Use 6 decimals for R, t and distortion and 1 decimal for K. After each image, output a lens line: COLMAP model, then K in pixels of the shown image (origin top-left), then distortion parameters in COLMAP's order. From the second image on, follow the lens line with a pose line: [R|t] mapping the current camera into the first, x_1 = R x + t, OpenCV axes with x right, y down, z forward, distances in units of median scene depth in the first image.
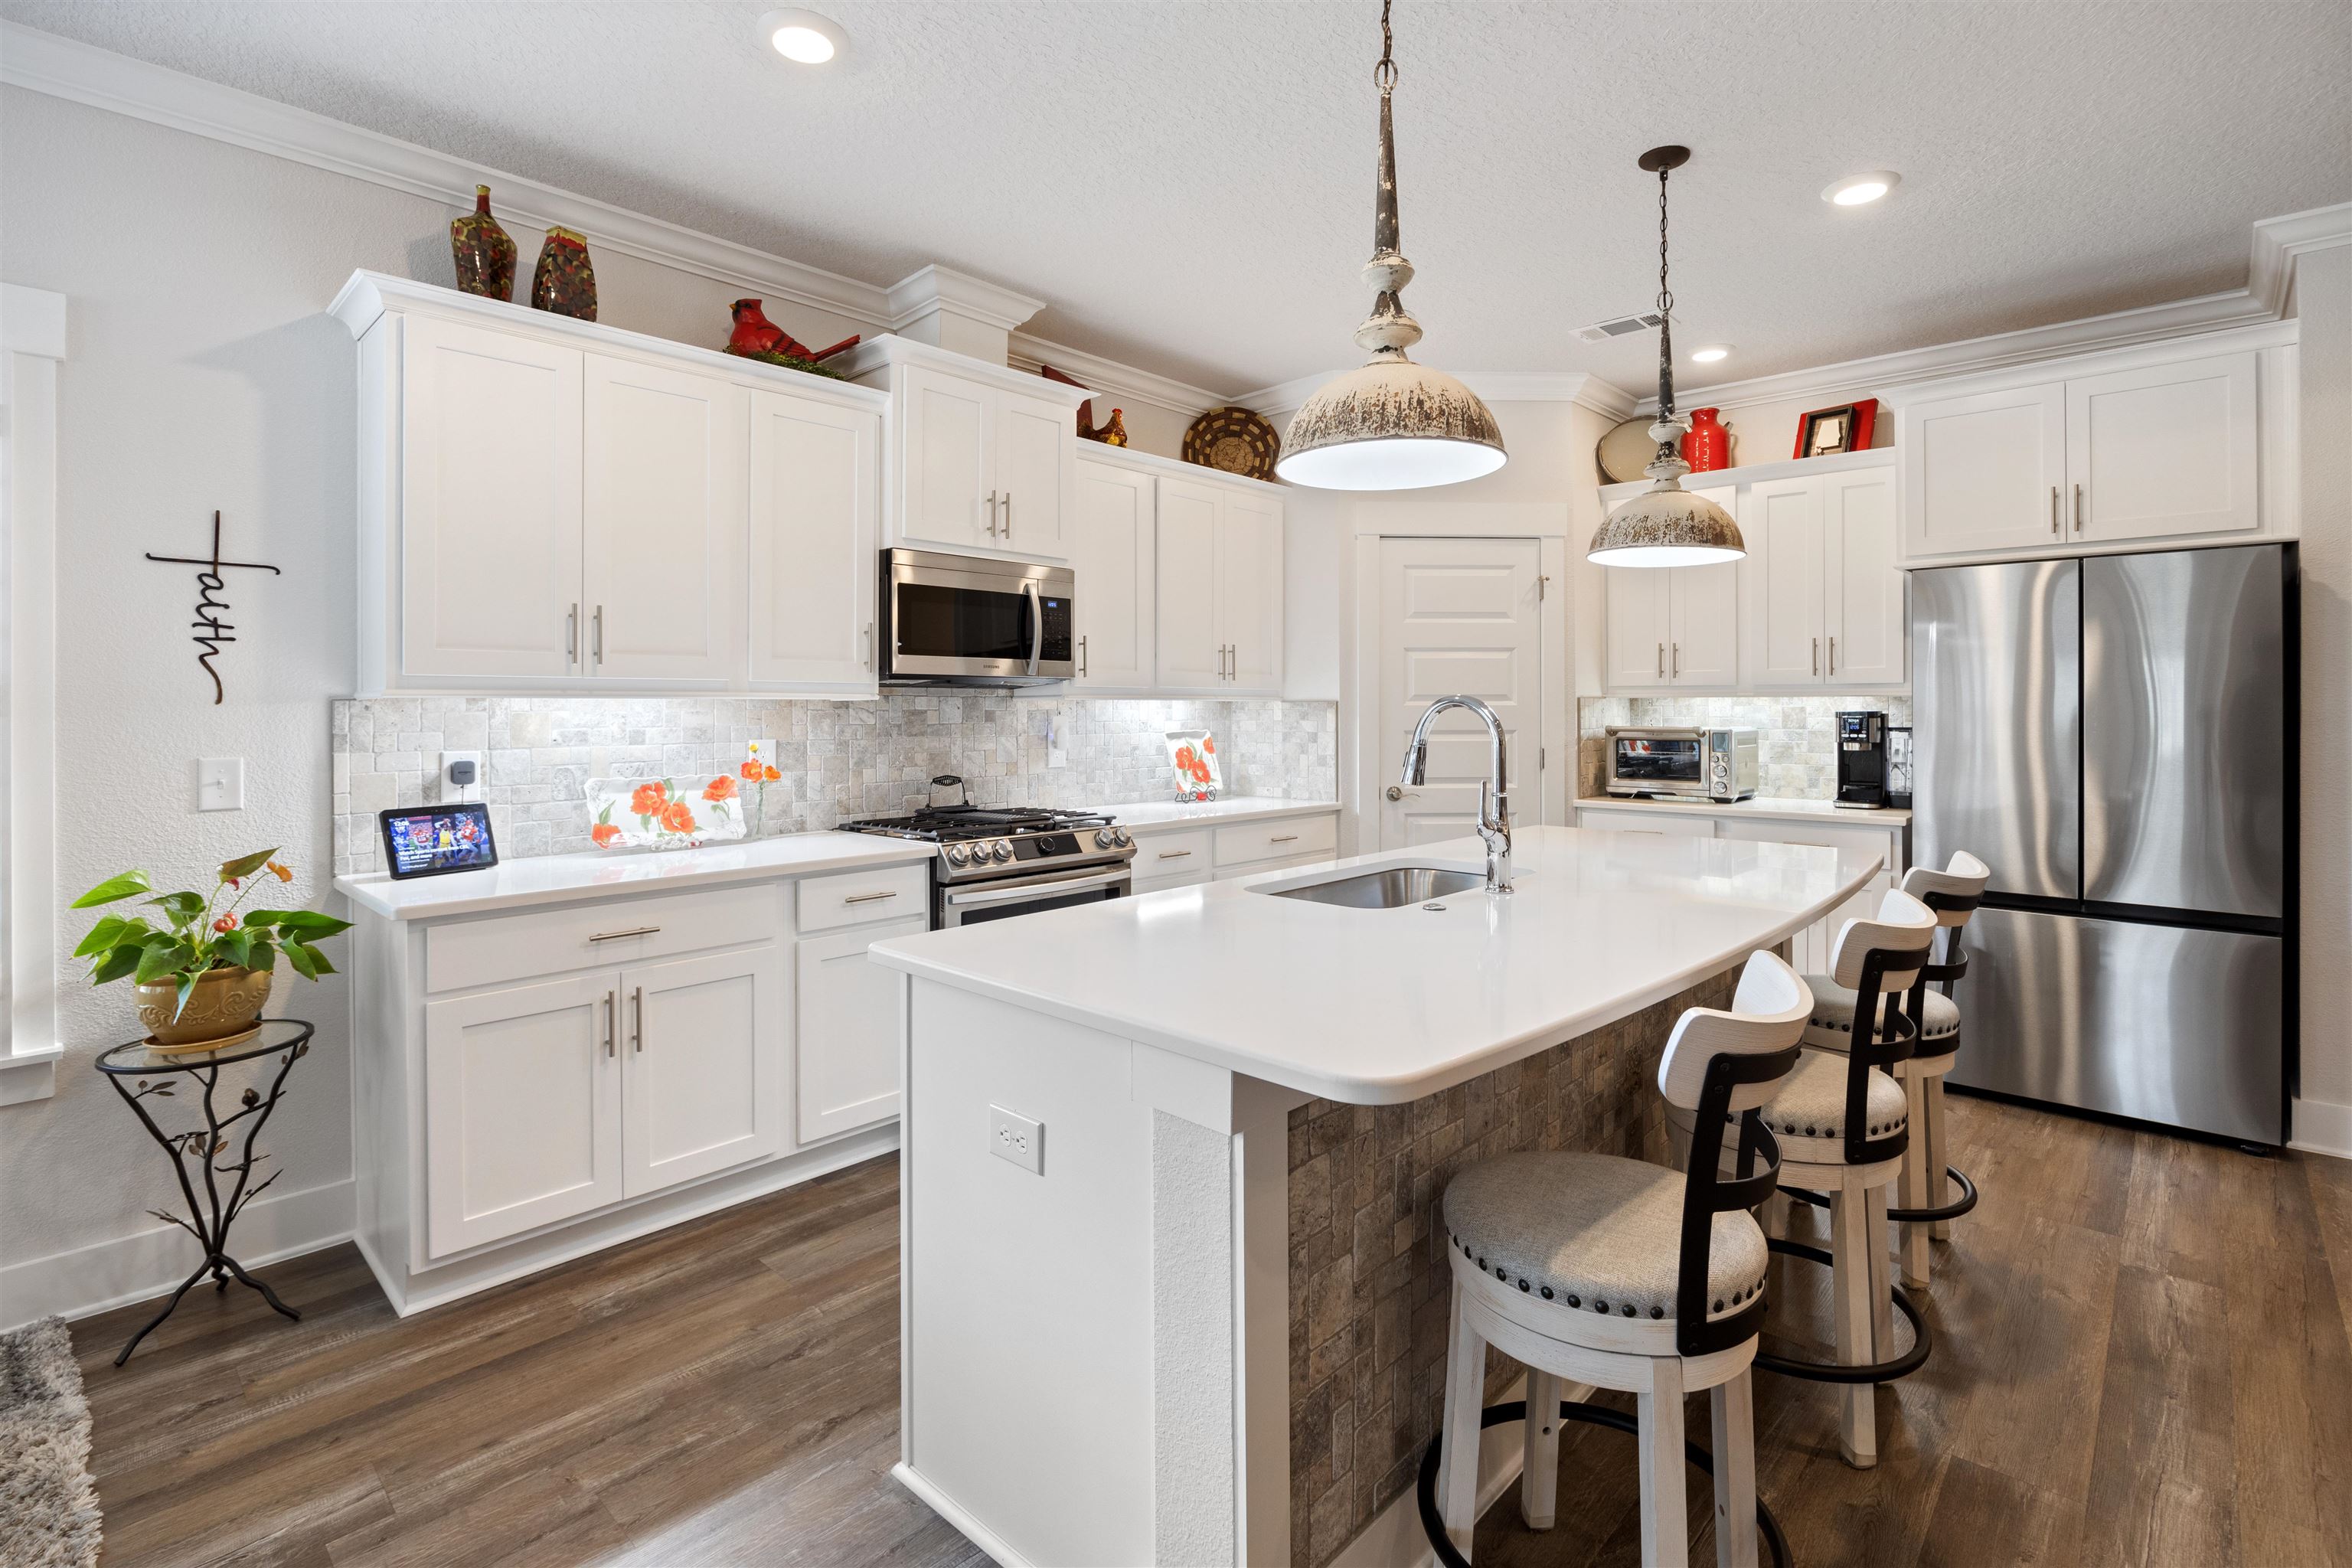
lens RADIAL K [[1073.0, 0, 1178.6], [0, 1073.0, 715.9], [0, 0, 1]] dist [-0.022412, 0.000132]
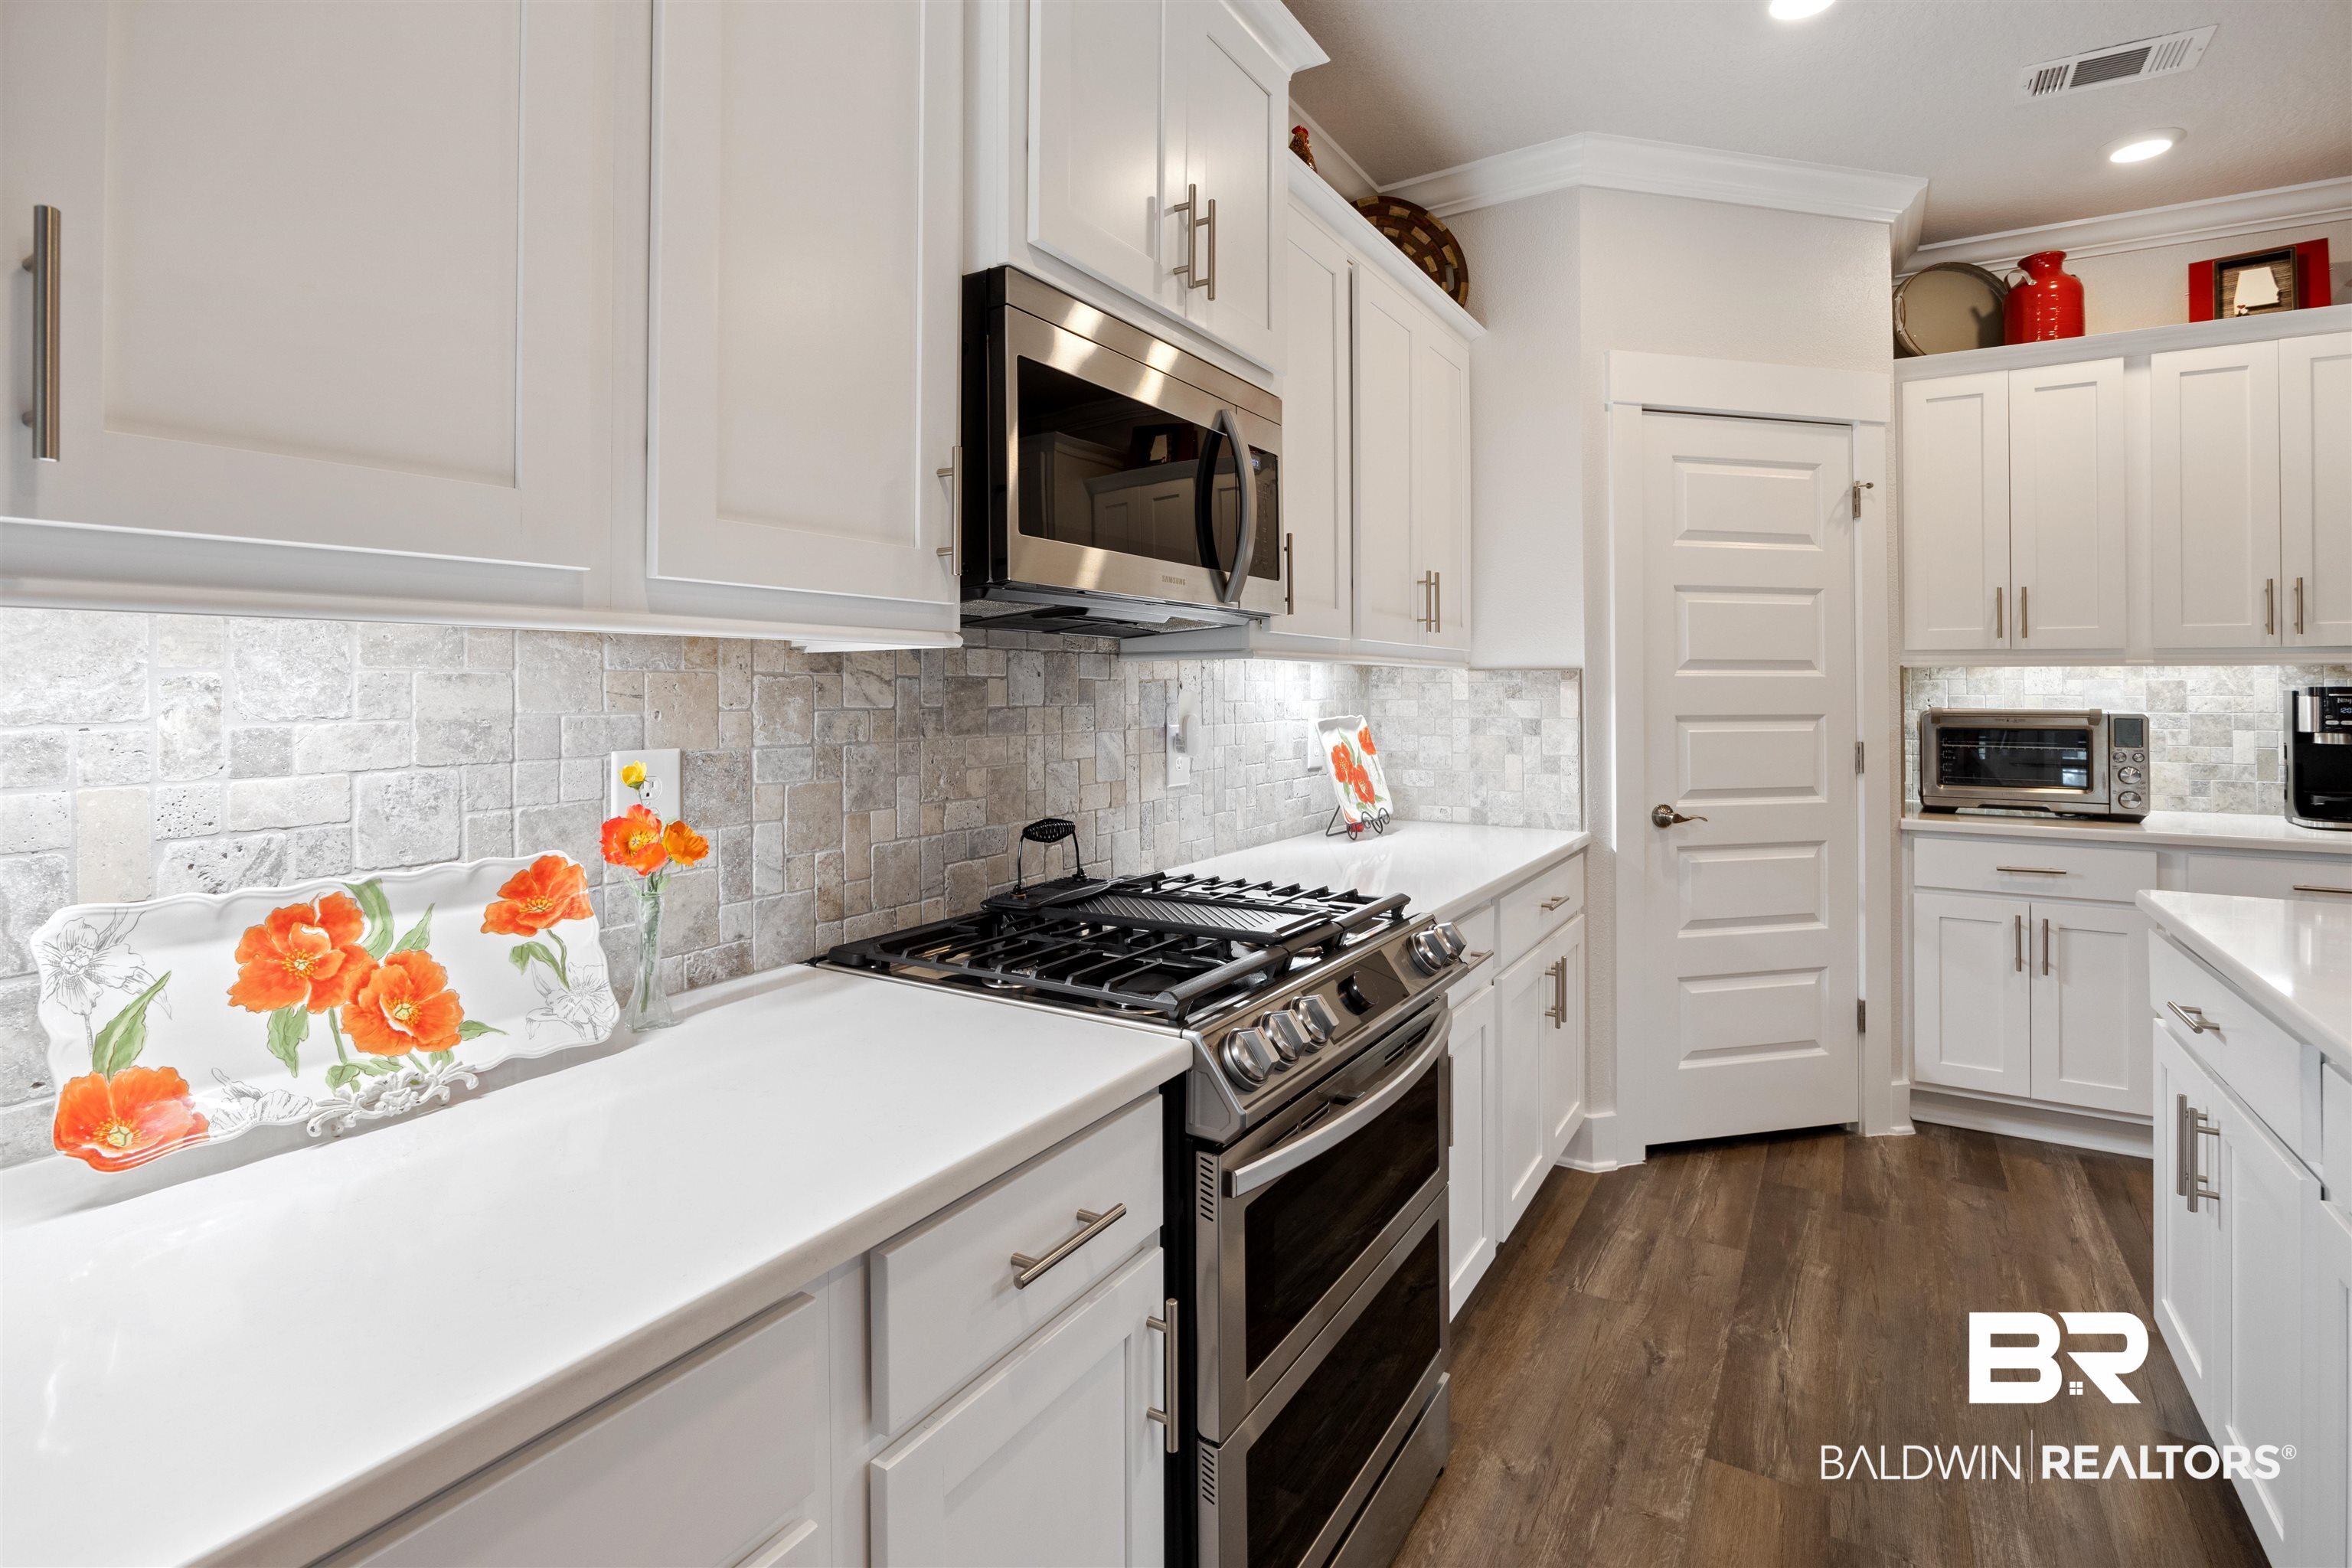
lens RADIAL K [[1073.0, 0, 1157.7], [0, 1073.0, 689.8], [0, 0, 1]] dist [-0.022412, 0.000132]
pose [[0.983220, 0.002122, 0.182413, -0.251255], [-0.001274, 0.999988, -0.004767, 0.002063], [-0.182421, 0.004455, 0.983210, 0.532349]]
